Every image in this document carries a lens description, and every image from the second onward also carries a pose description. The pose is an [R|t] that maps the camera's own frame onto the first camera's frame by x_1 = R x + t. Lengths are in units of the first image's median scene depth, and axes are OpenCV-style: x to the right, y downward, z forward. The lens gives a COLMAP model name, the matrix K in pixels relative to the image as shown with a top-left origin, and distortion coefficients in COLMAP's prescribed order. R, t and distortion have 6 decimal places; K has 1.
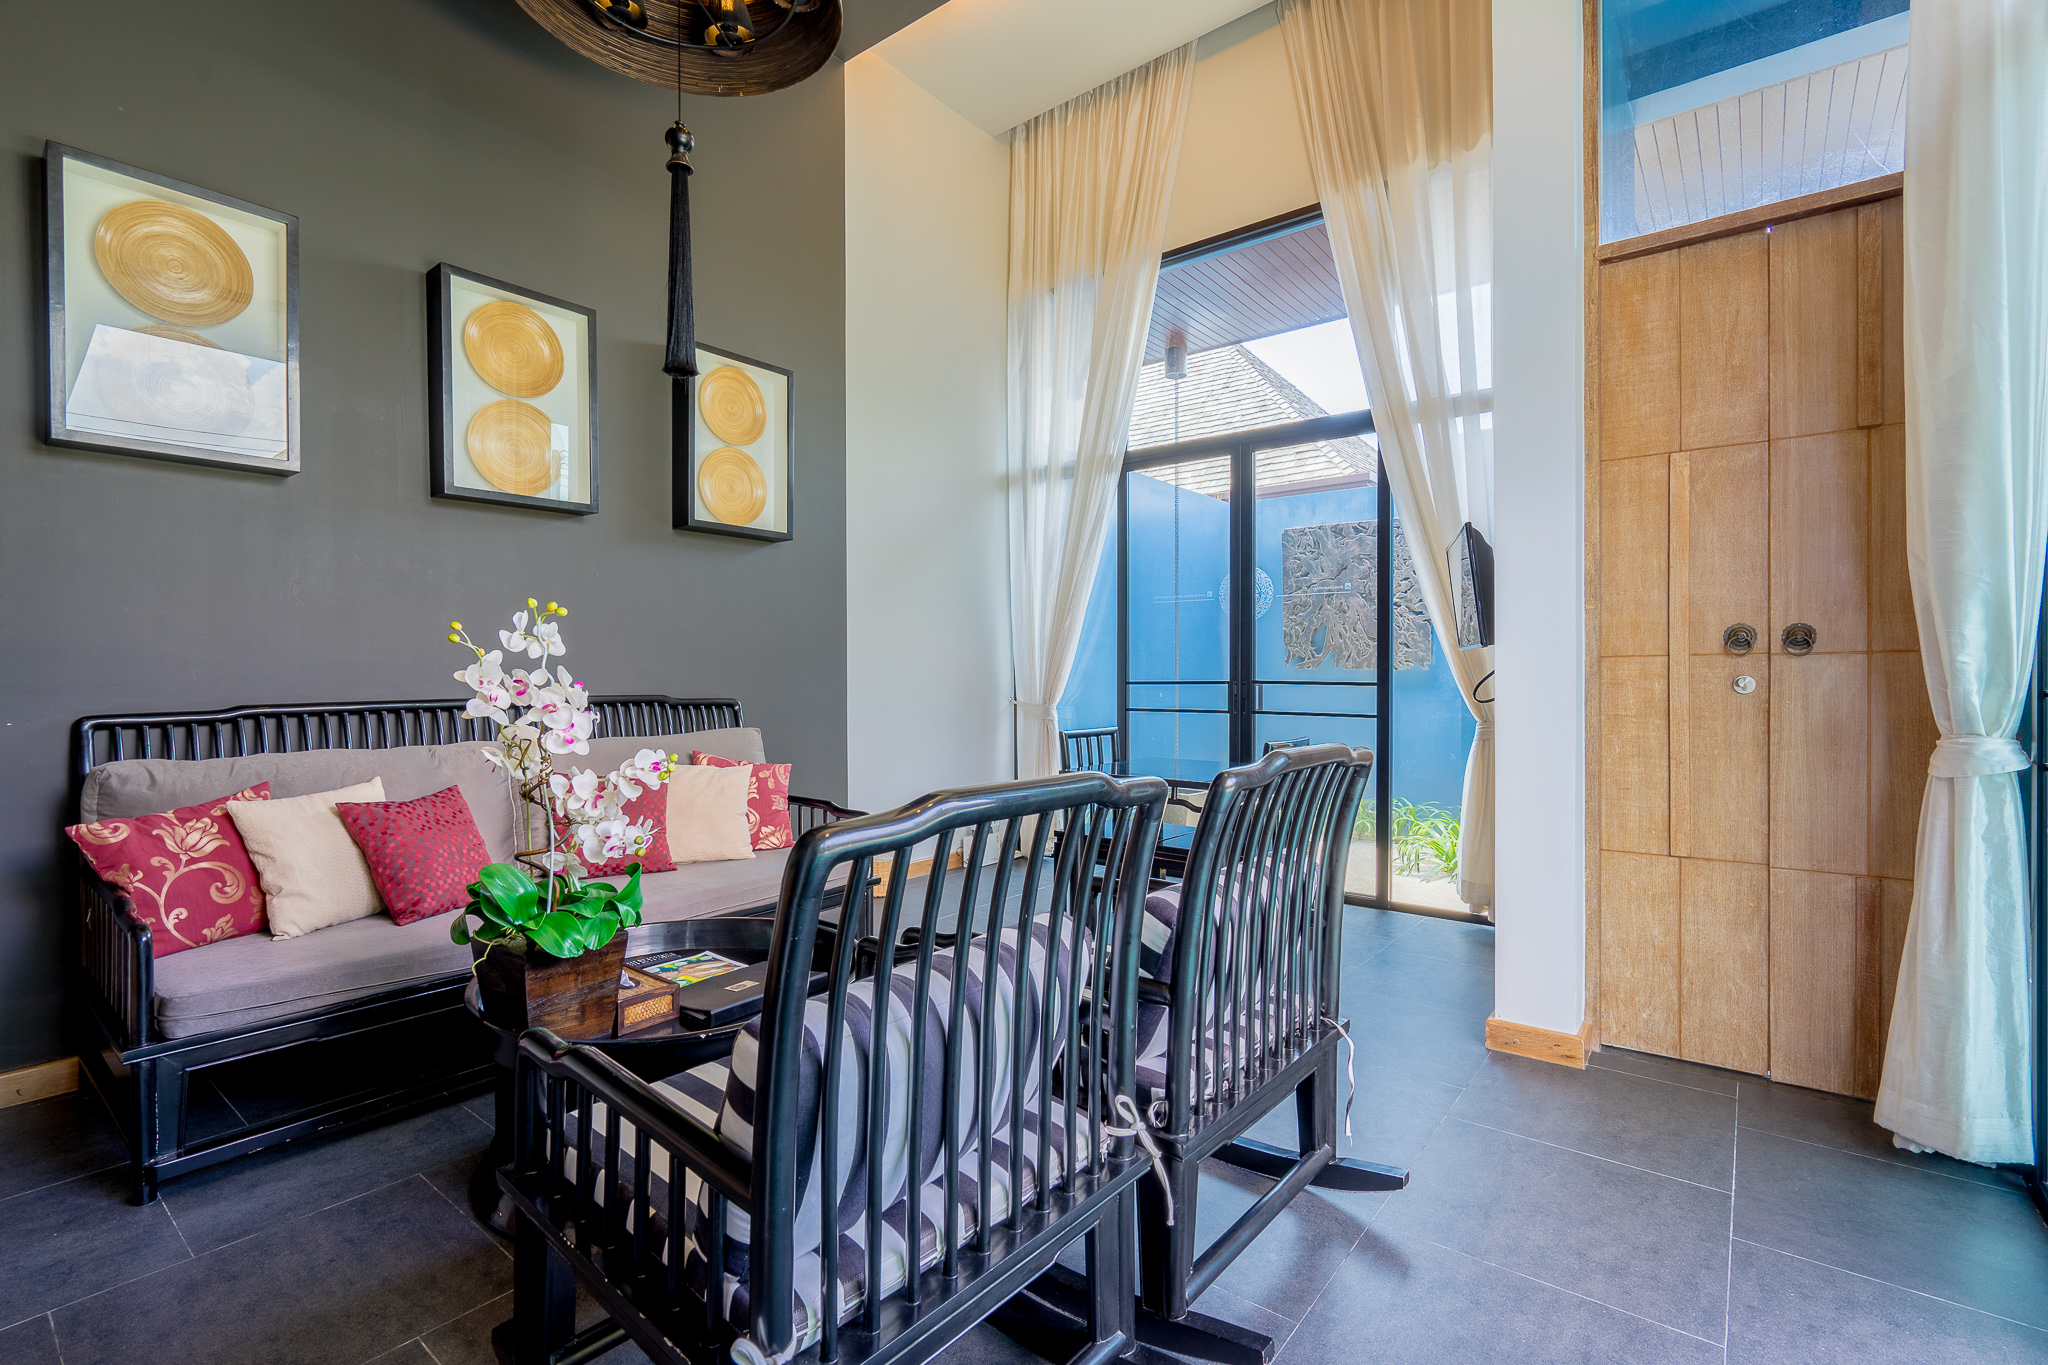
lens RADIAL K [[930.2, 0, 1012.3], [0, 930.2, 679.8], [0, 0, 1]] dist [-0.008337, 0.002958]
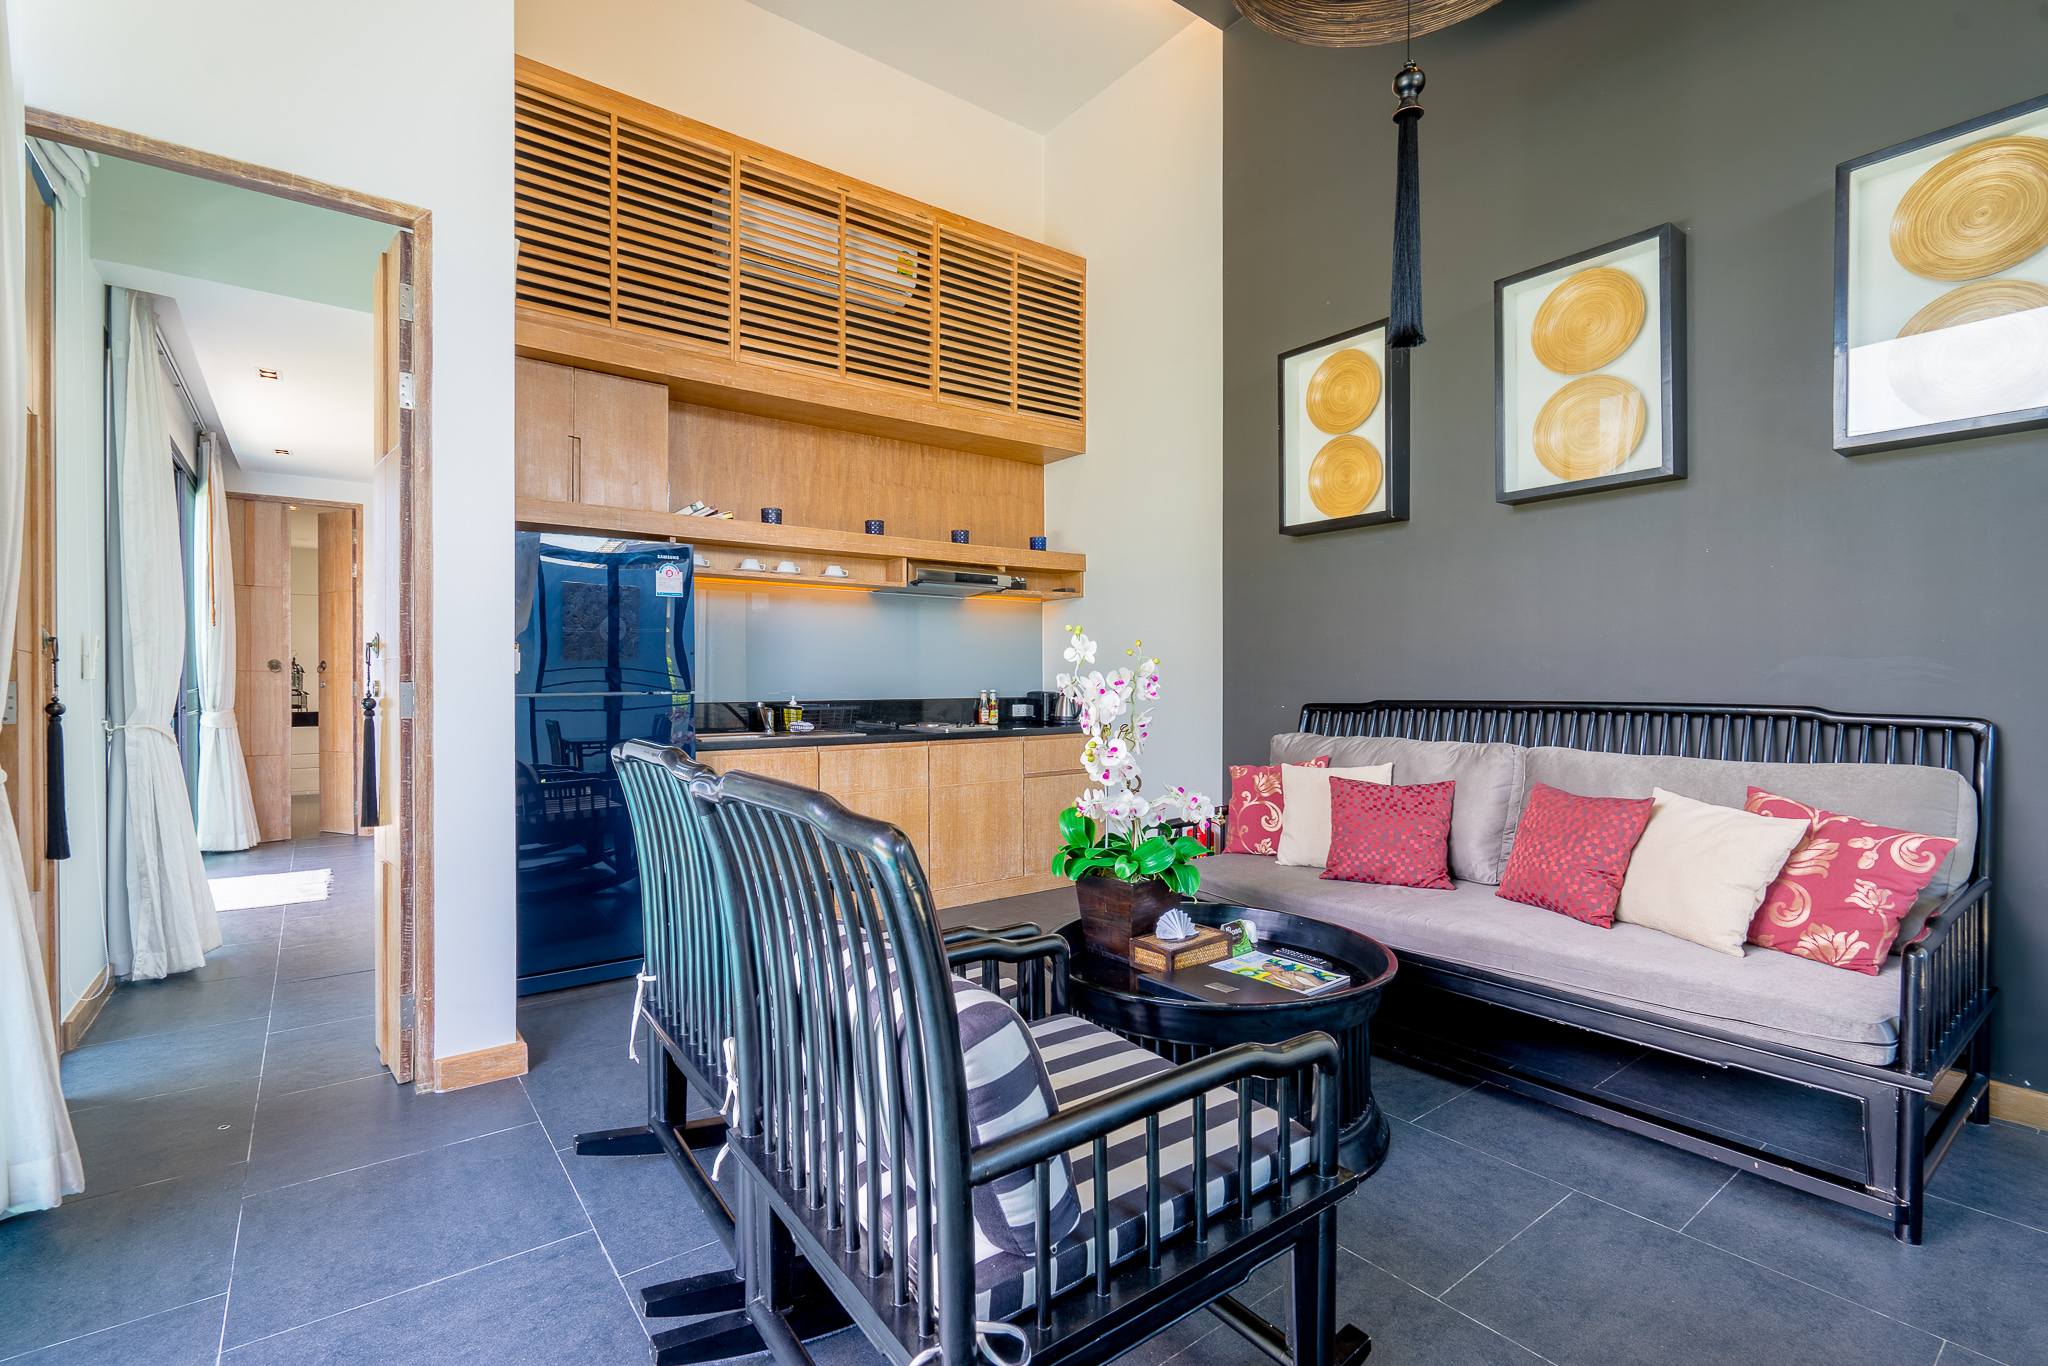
lens RADIAL K [[930.2, 0, 1015.1], [0, 930.2, 686.0], [0, 0, 1]] dist [-0.008337, 0.002958]
pose [[-0.238036, 0.008820, -0.971216, 0.603491], [-0.004415, 0.999939, 0.010163, -0.004137], [0.971246, 0.006707, -0.237983, 0.836833]]
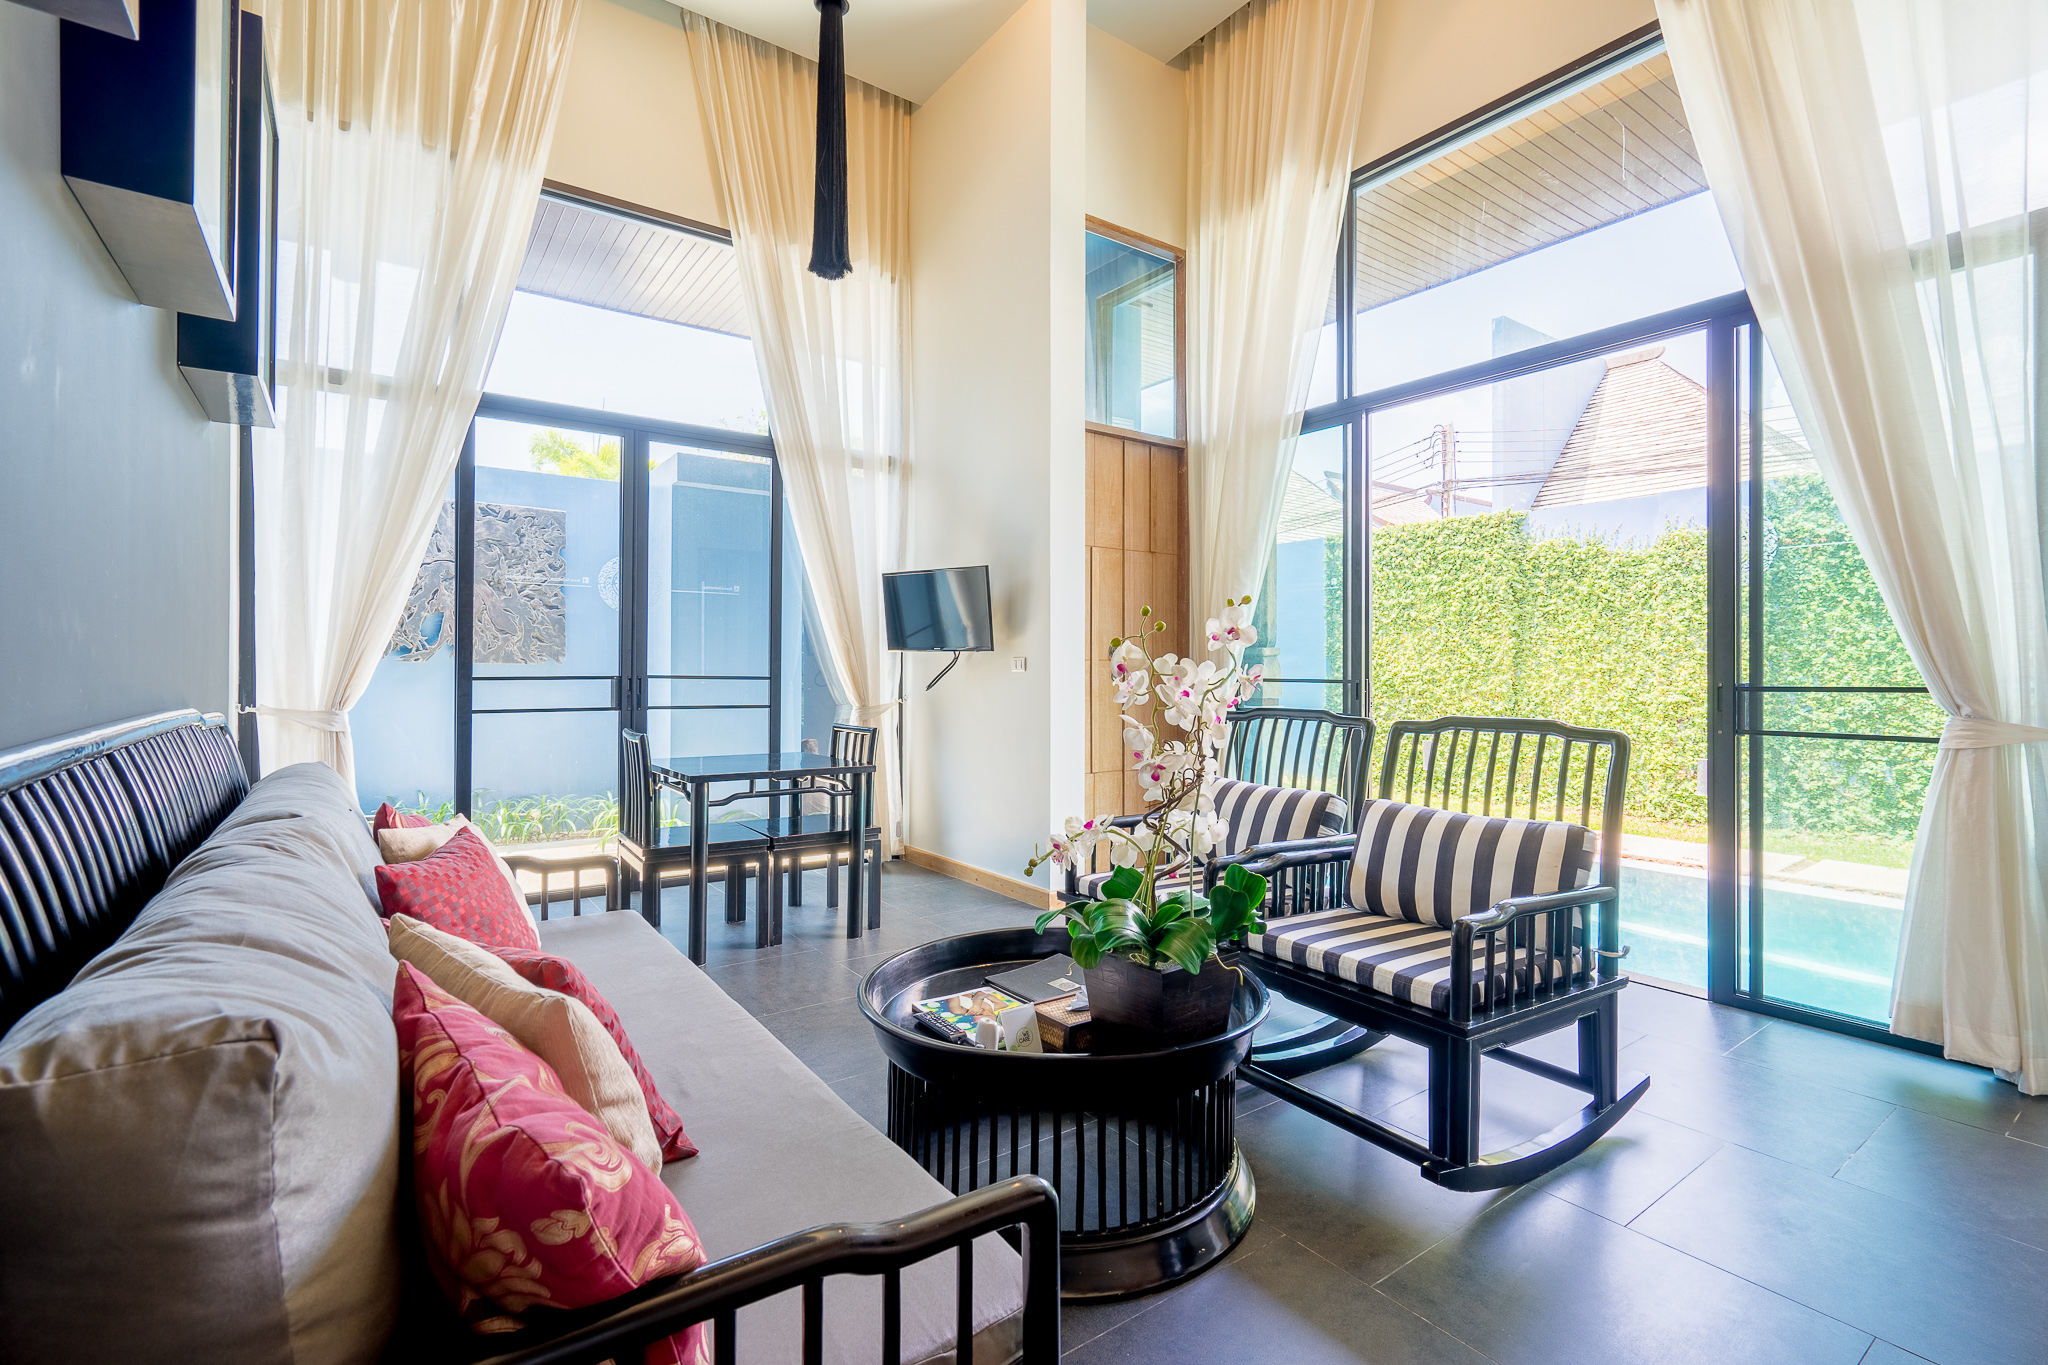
lens RADIAL K [[930.2, 0, 1040.6], [0, 930.2, 661.7], [0, 0, 1]] dist [-0.008337, 0.002958]
pose [[0.251751, 0.012050, 0.967717, -1.031524], [0.001351, 0.999917, -0.012802, 0.000131], [-0.967791, 0.004530, 0.251714, 0.639808]]
